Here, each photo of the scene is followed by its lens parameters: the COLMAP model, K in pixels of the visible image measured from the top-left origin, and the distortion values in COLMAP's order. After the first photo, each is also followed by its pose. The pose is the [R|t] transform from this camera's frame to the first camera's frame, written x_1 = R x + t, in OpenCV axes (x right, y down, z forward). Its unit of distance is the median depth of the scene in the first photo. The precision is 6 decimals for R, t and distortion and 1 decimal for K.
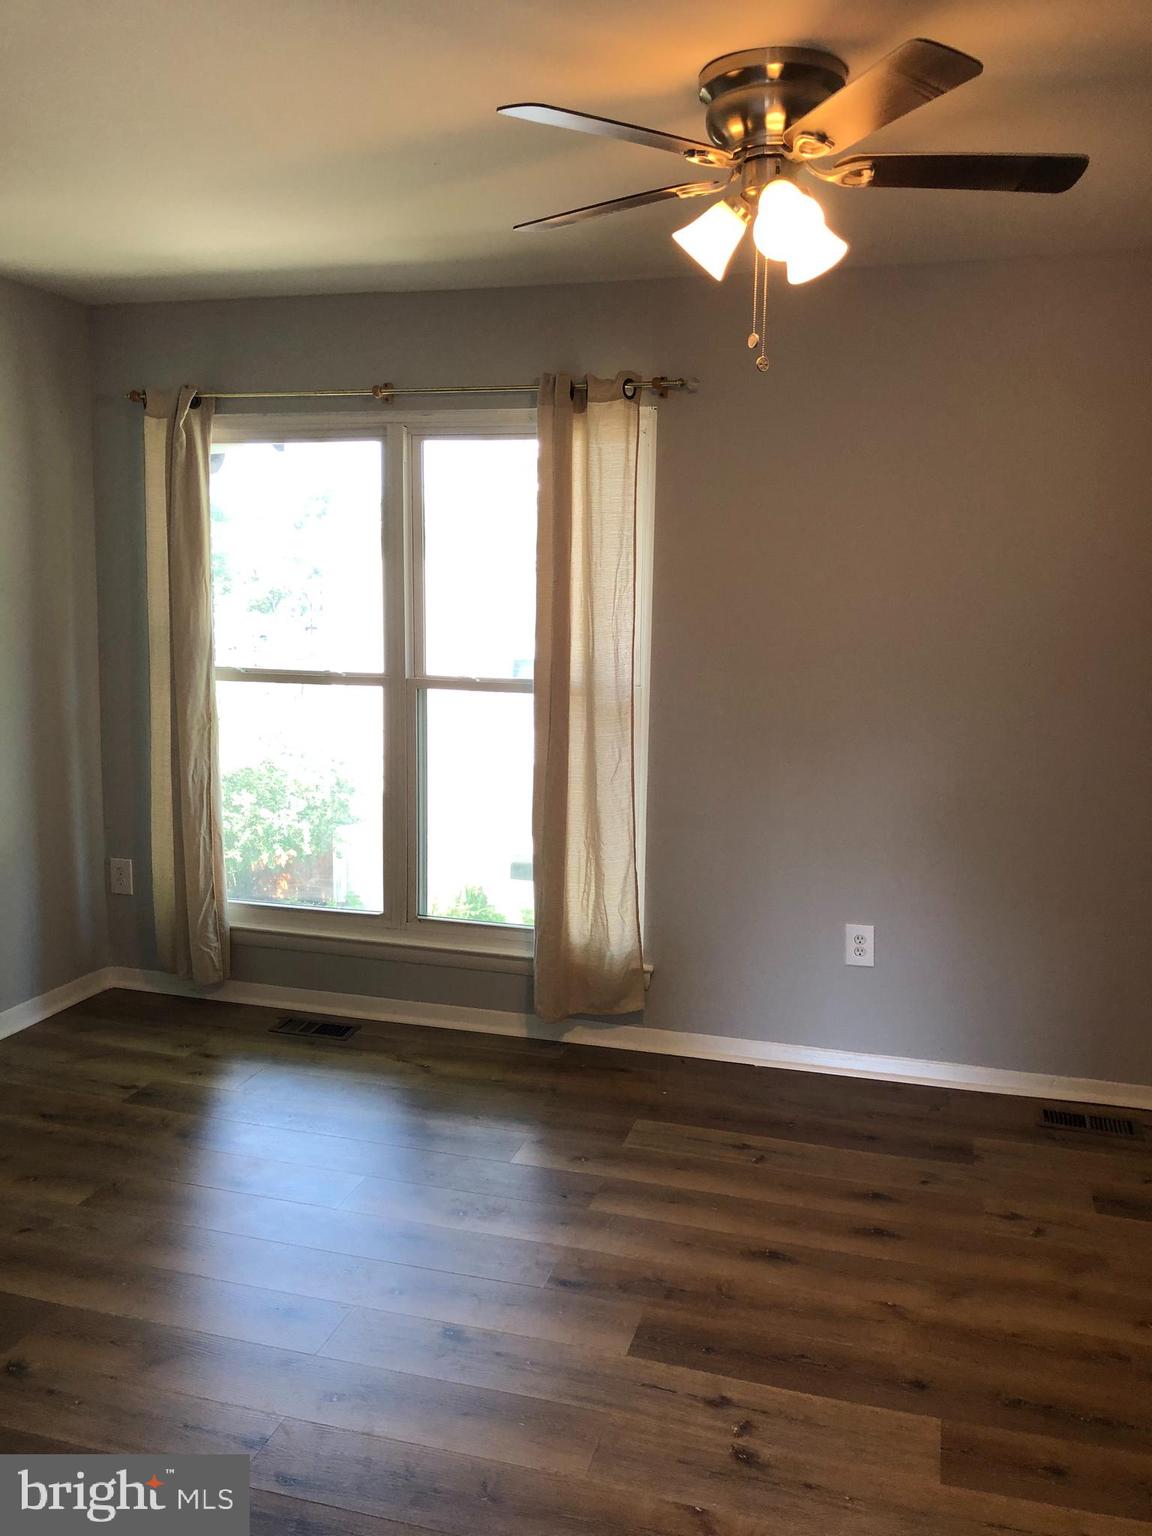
lens RADIAL K [[1229.1, 0, 559.9], [0, 1229.1, 764.3], [0, 0, 1]] dist [0.078610, -0.135141]
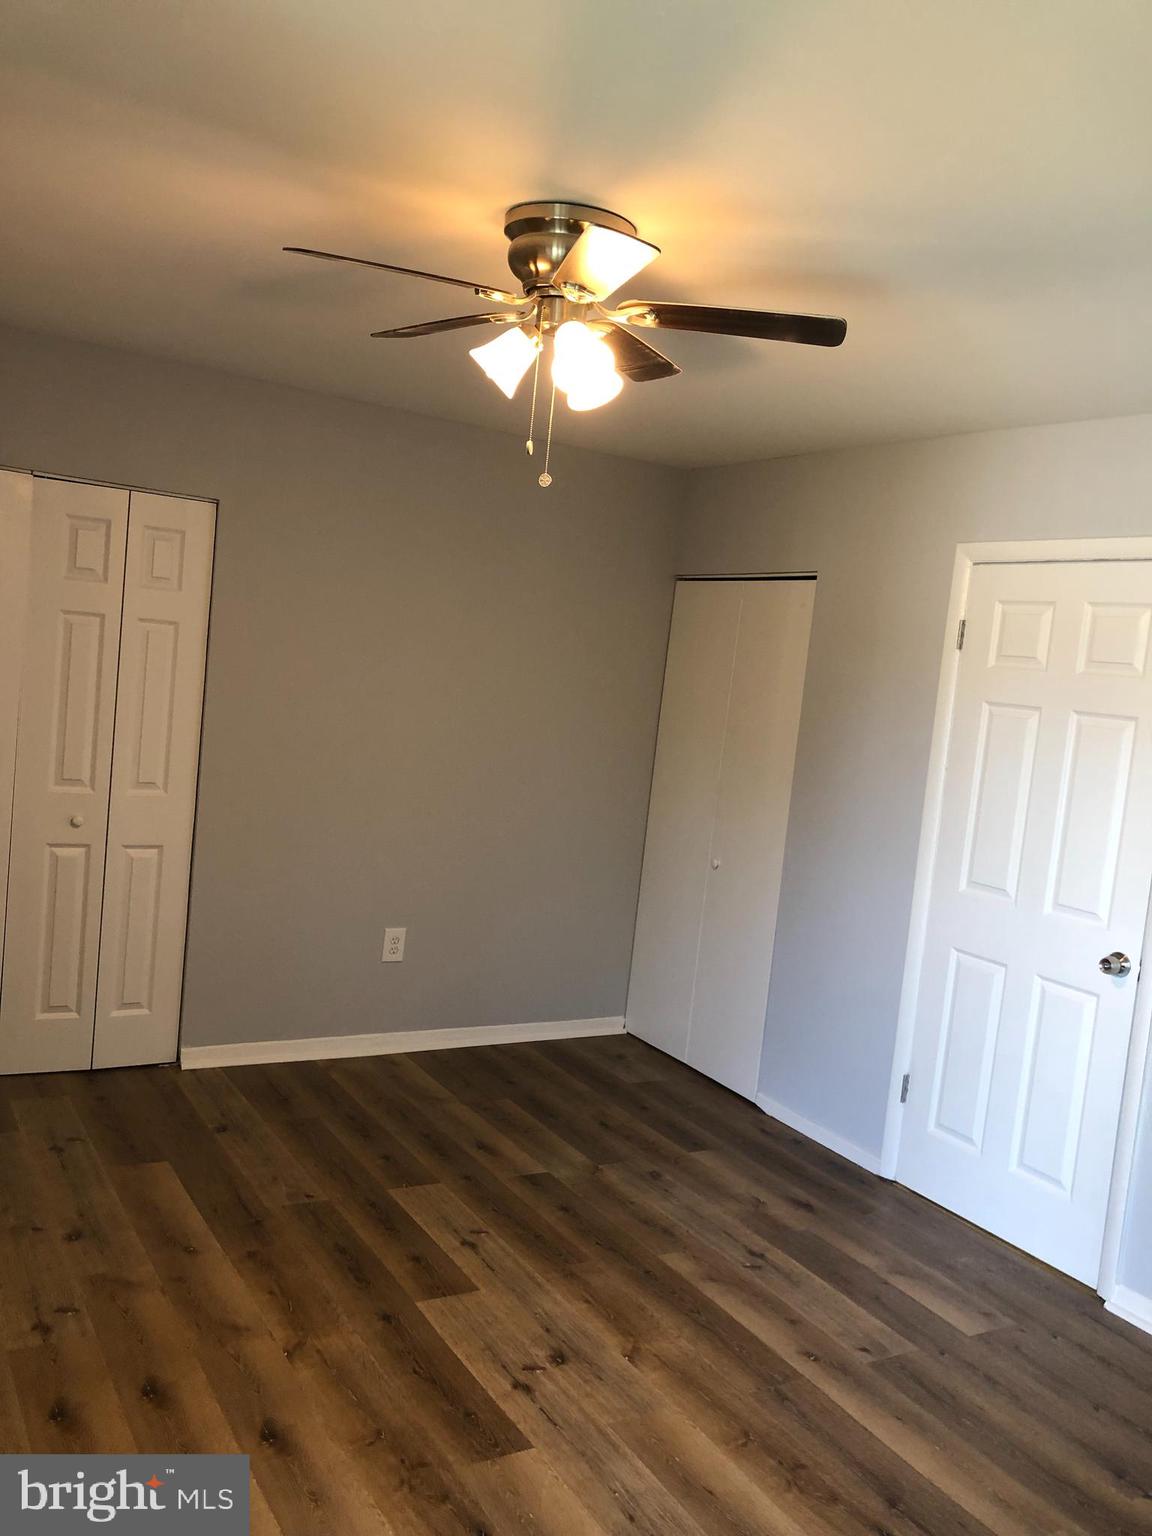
lens RADIAL K [[1229.1, 0, 559.9], [0, 1229.1, 764.3], [0, 0, 1]] dist [0.078610, -0.135141]
pose [[-0.722108, -0.153888, 0.674447, -0.363205], [-0.018451, 0.978881, 0.203595, -0.181986], [-0.691535, 0.134573, -0.709697, 1.053306]]
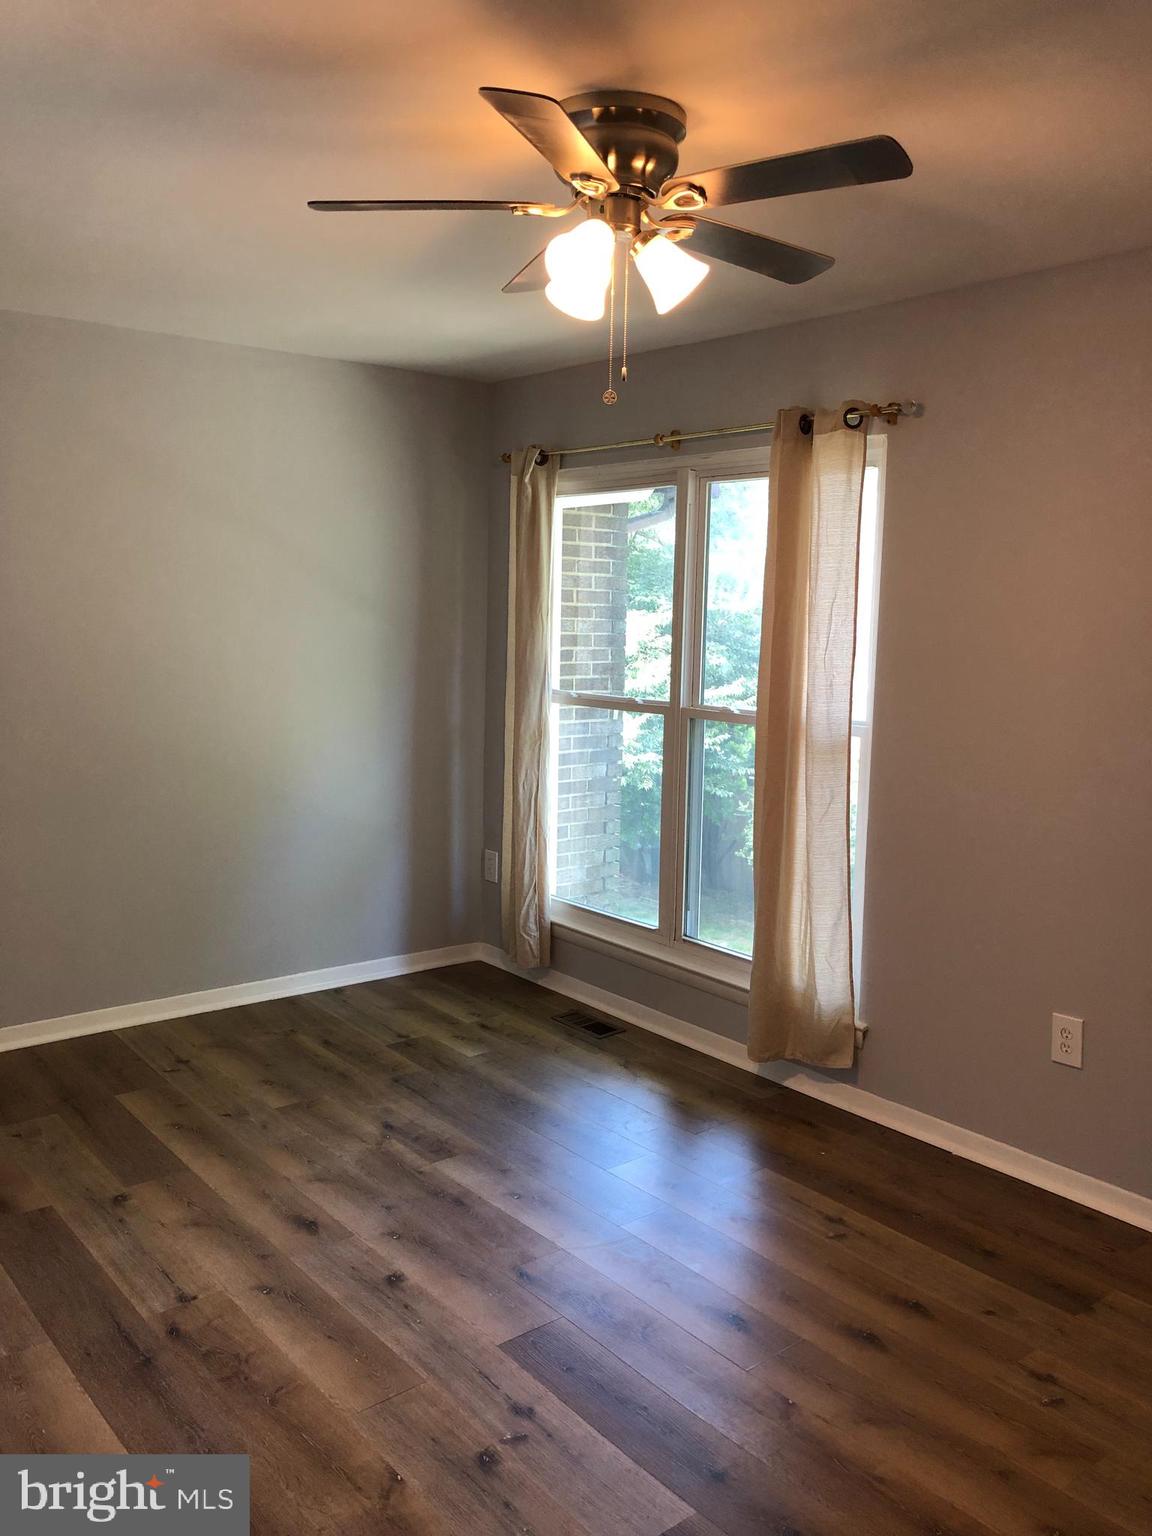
lens RADIAL K [[1235.0, 0, 576.0], [0, 1235.0, 768.0], [0, 0, 1]] dist [-0.003926, 0.000352]
pose [[0.822492, 0.072533, -0.564133, 0.430570], [-0.084264, 0.996430, 0.005259, -0.018175], [0.562500, 0.043211, 0.825667, 0.093797]]
